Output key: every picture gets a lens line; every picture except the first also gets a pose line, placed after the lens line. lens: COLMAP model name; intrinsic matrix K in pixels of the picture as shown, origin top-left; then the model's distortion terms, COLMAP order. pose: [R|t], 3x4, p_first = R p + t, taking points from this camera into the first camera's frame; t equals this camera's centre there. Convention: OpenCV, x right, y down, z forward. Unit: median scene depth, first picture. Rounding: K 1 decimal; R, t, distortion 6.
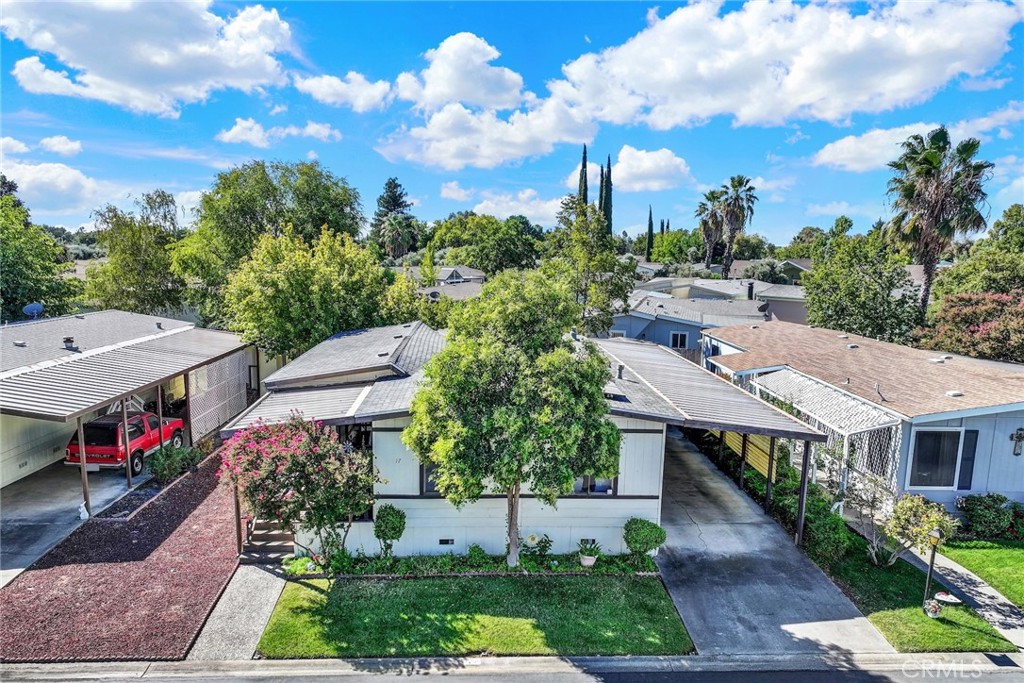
lens RADIAL K [[725.0, 0, 531.4], [0, 725.0, 366.9], [0, 0, 1]] dist [0.003714, 0.015060]
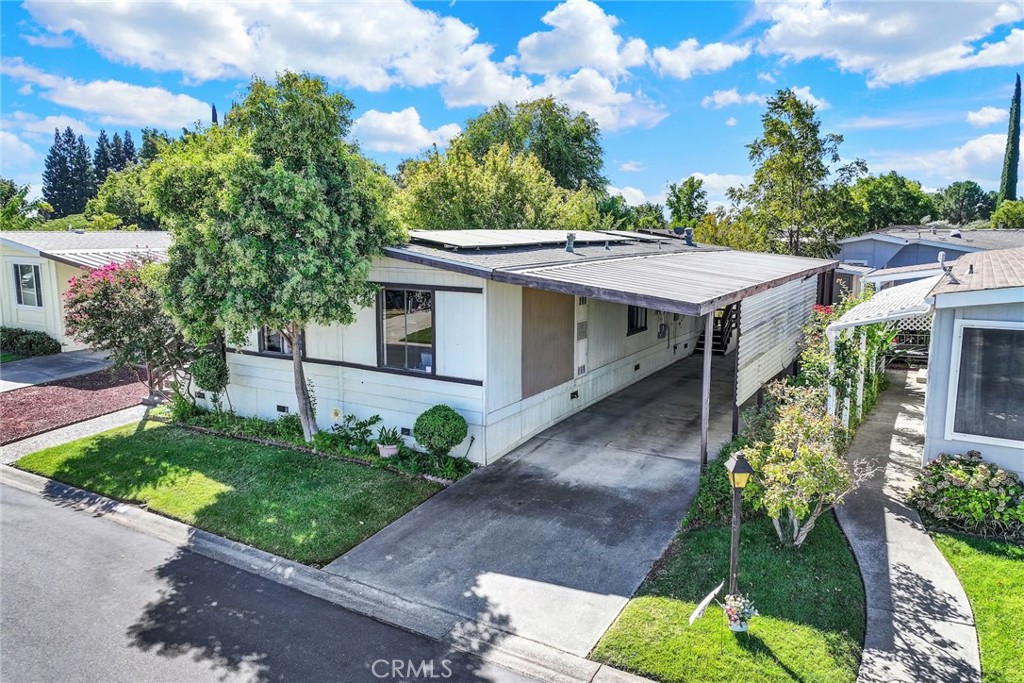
lens RADIAL K [[725.0, 0, 522.3], [0, 725.0, 317.7], [0, 0, 1]] dist [0.003714, 0.015060]
pose [[0.822517, 0.042645, -0.567140, 0.682918], [-0.072034, 0.996966, -0.029507, 0.147733], [0.564160, 0.065123, 0.823093, 0.469541]]
